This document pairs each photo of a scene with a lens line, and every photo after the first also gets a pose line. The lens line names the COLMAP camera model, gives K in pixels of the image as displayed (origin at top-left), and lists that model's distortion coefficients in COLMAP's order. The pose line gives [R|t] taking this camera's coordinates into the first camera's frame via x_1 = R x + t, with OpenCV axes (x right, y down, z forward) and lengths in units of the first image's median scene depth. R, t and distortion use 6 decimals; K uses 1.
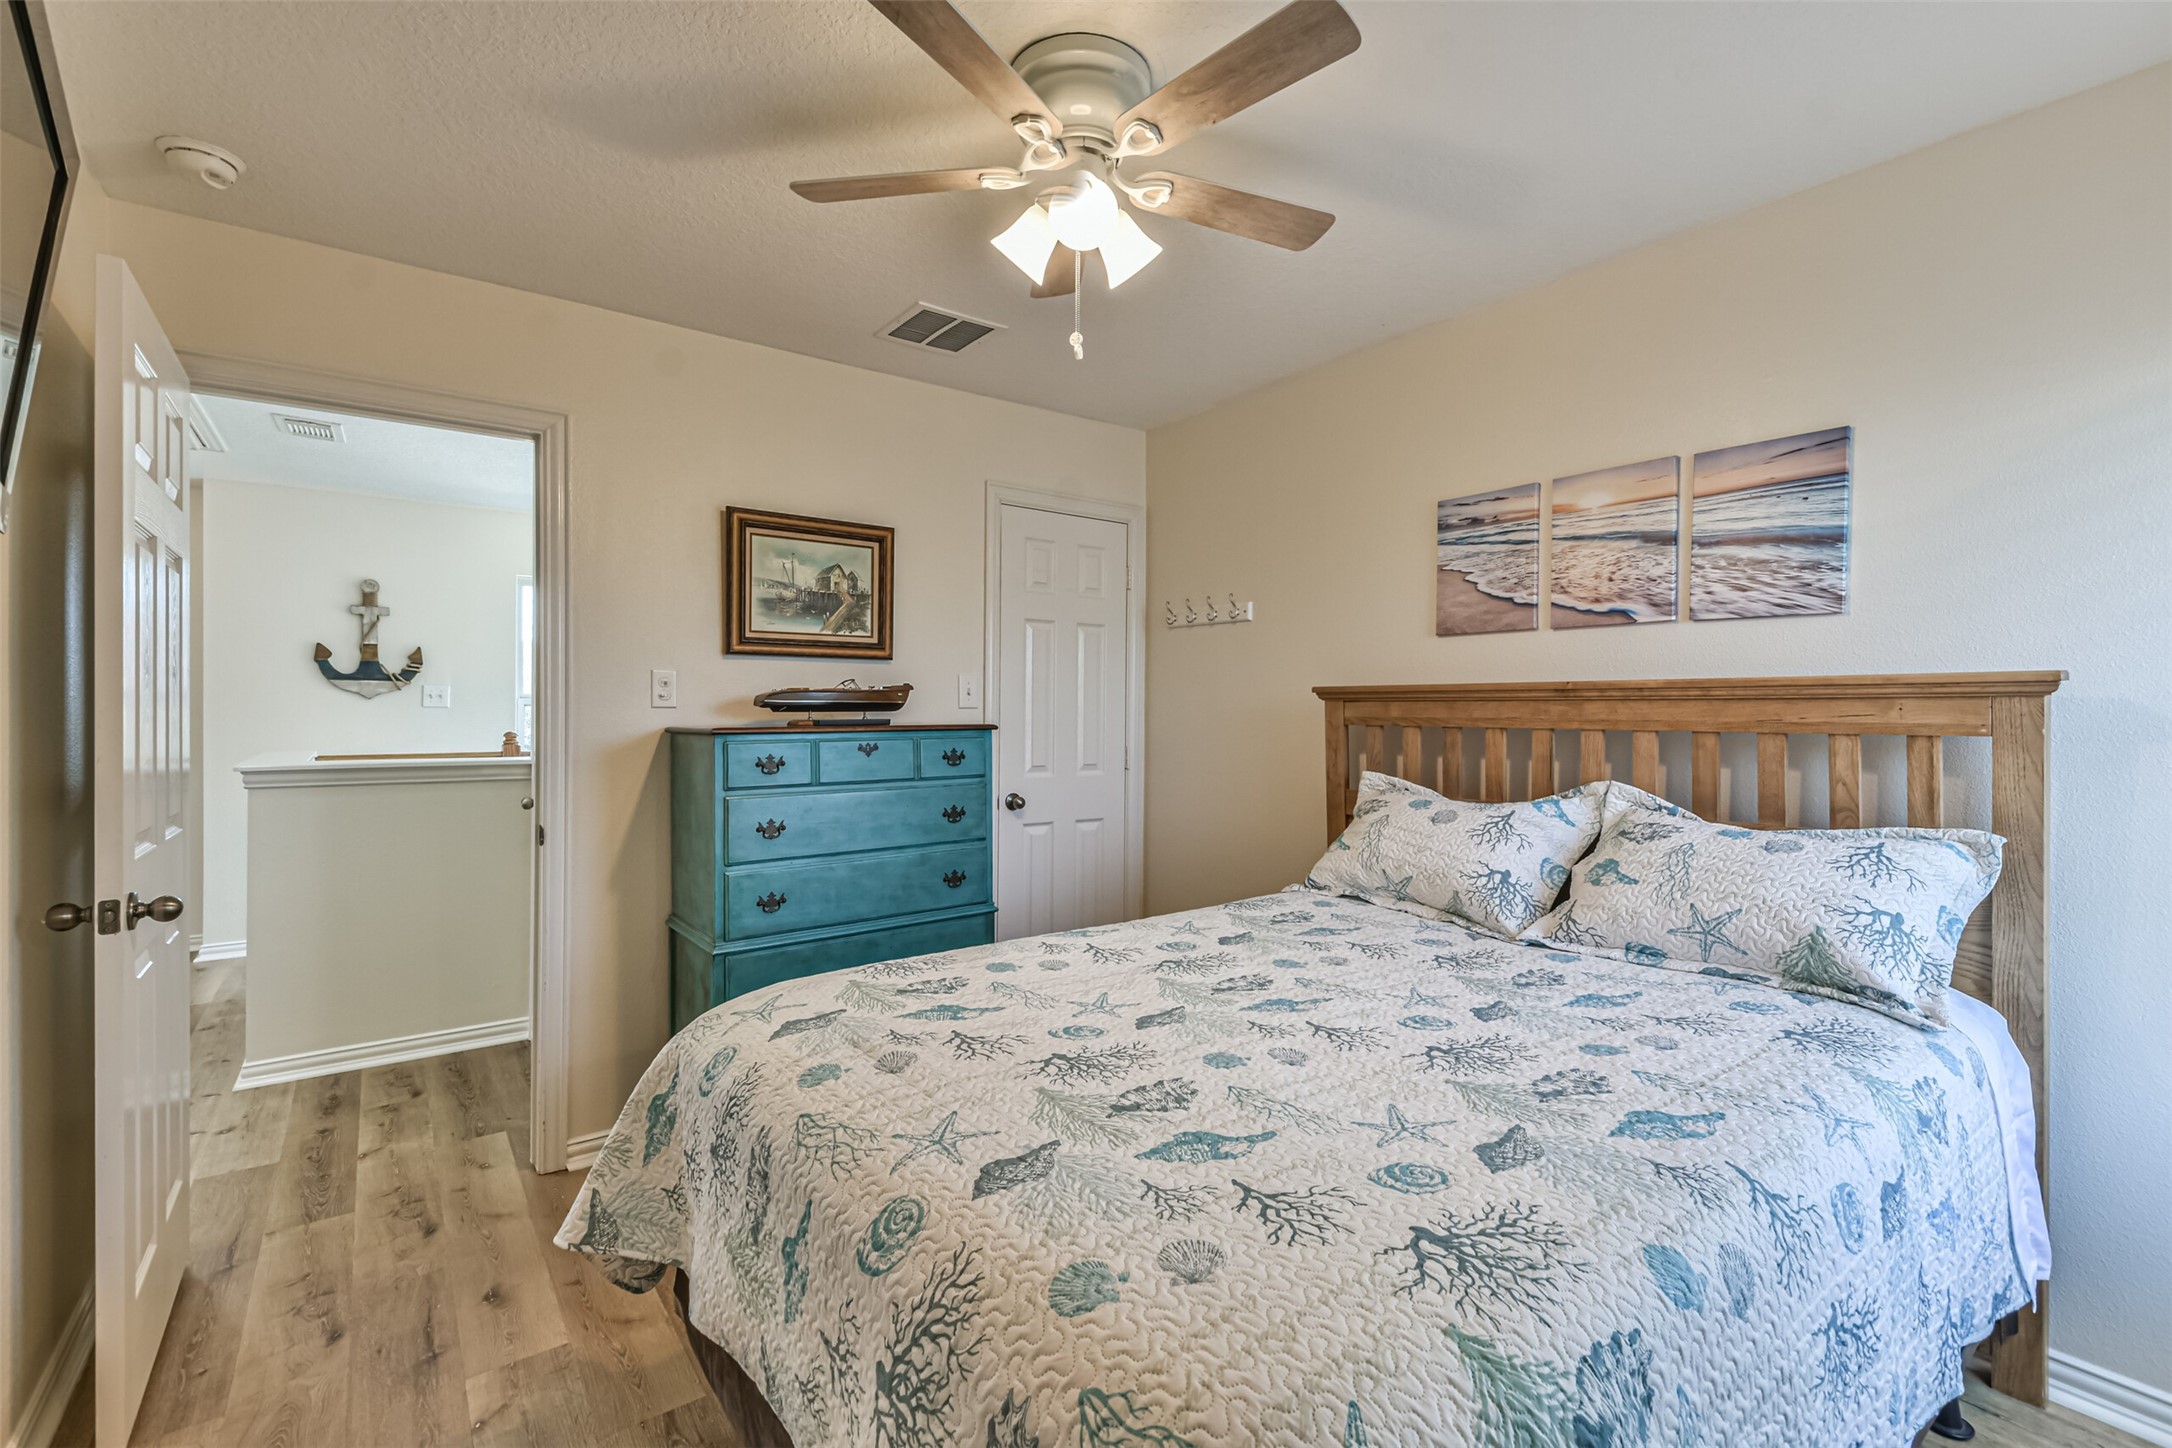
lens RADIAL K [[953.2, 0, 1096.4], [0, 953.2, 704.3], [0, 0, 1]] dist [0.035344, -0.016951]
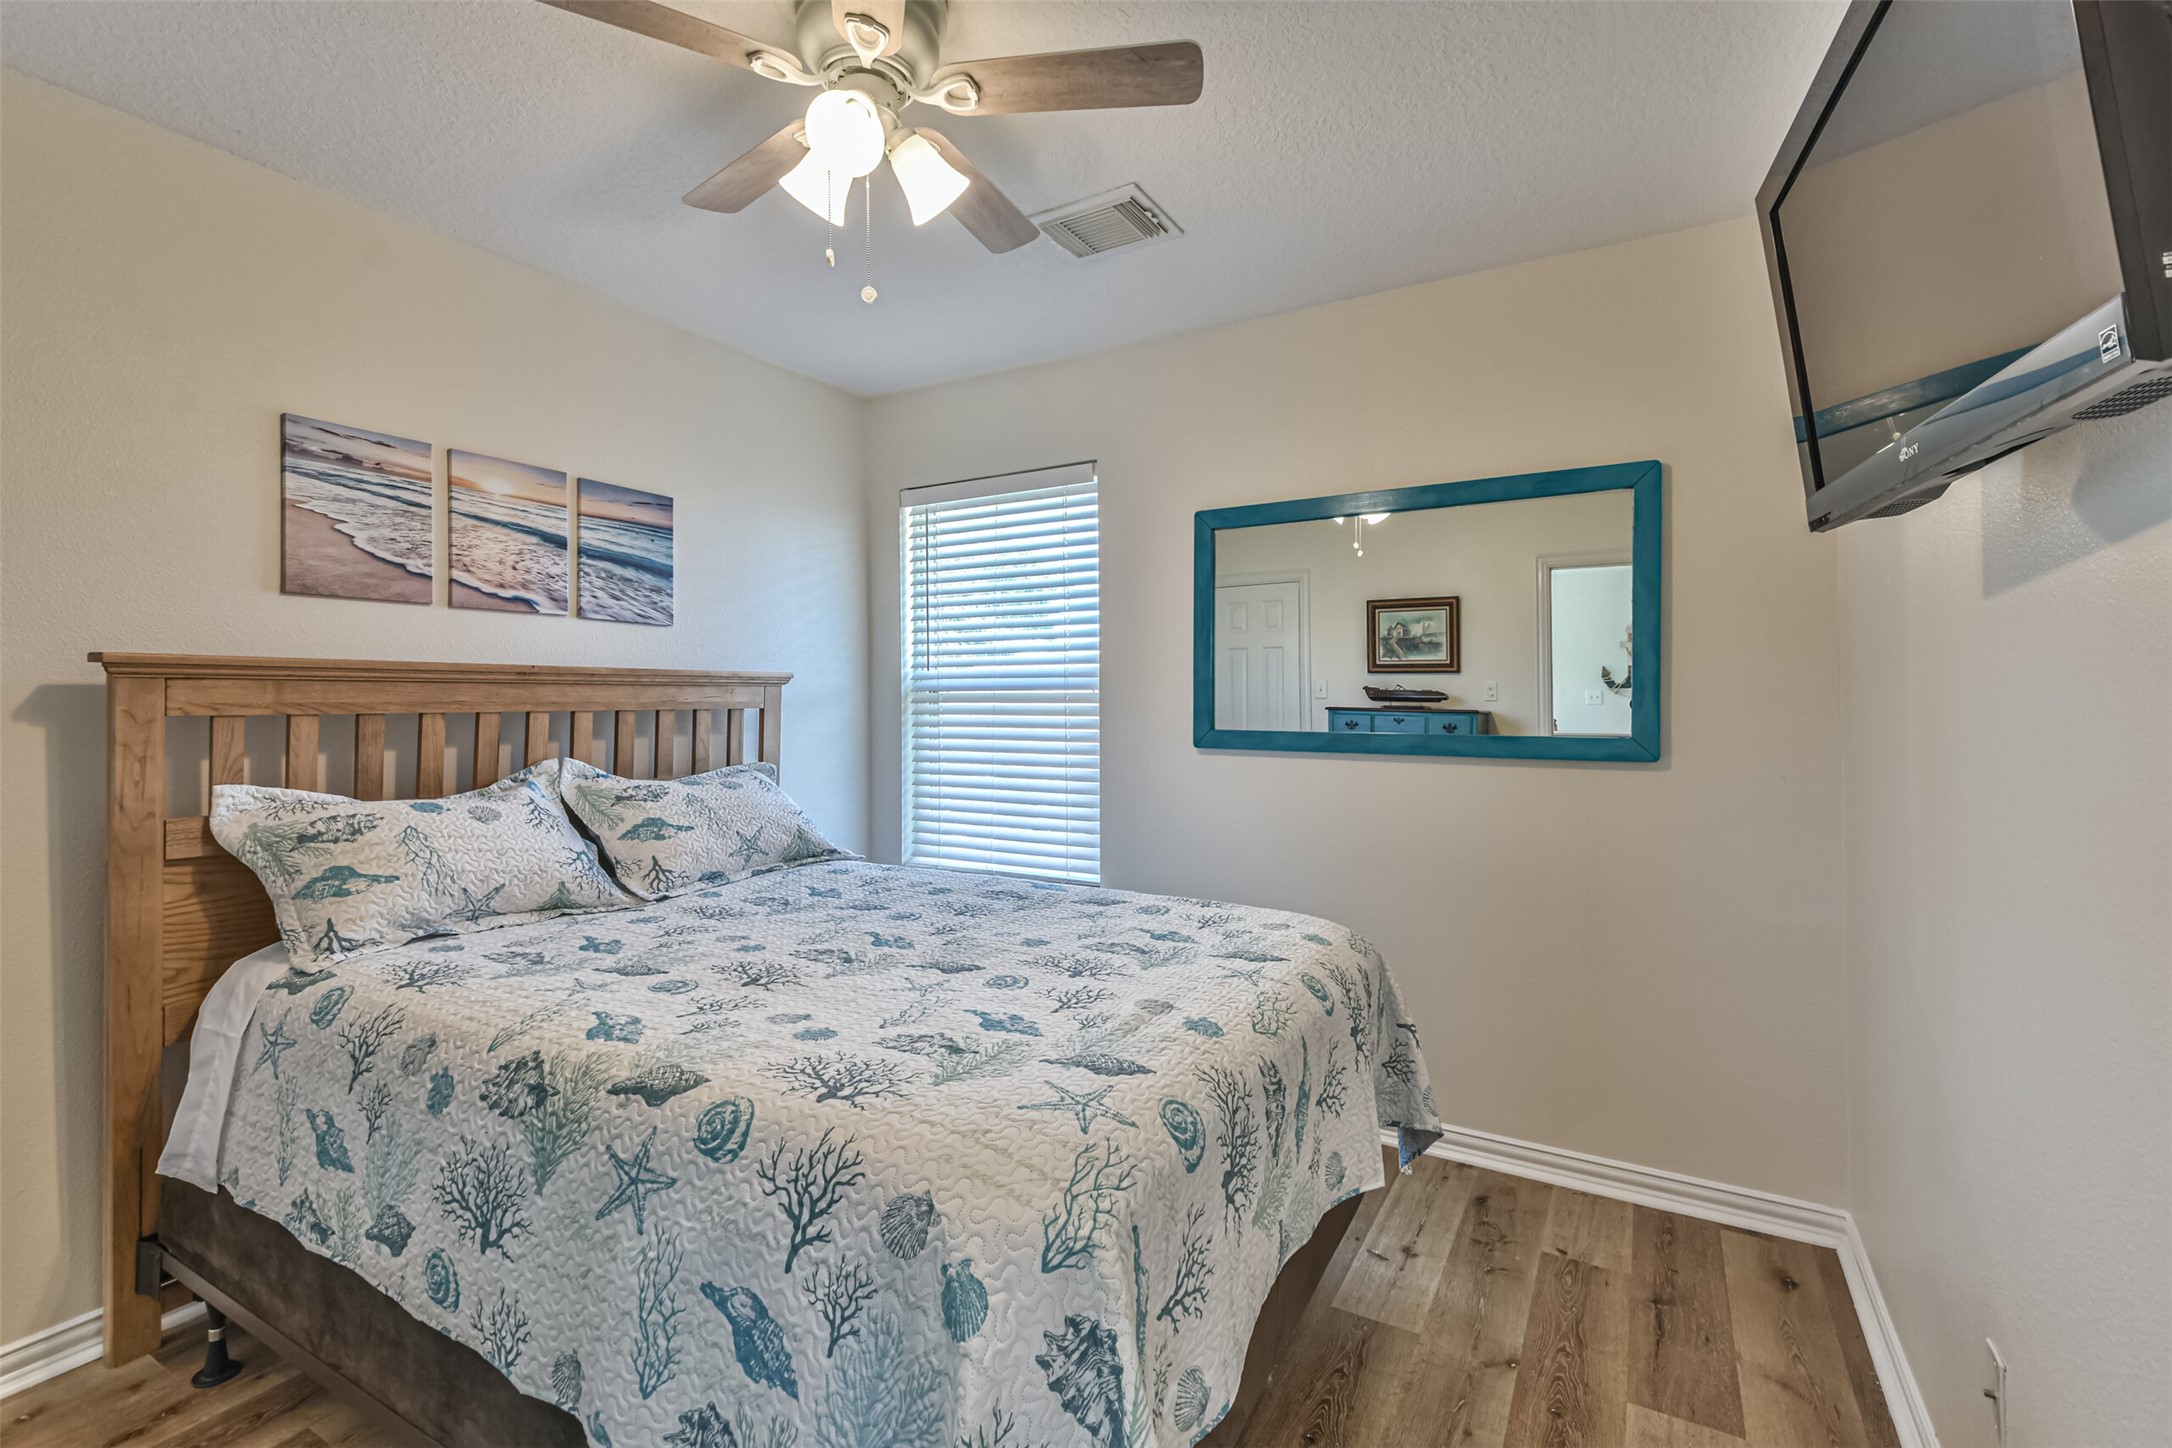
lens RADIAL K [[953.2, 0, 1096.4], [0, 953.2, 704.3], [0, 0, 1]] dist [0.035344, -0.016951]
pose [[-0.380047, -0.010837, 0.924904, -0.696063], [-0.010132, 0.999920, 0.007553, 0.004212], [-0.924912, -0.006501, -0.380126, 0.834475]]
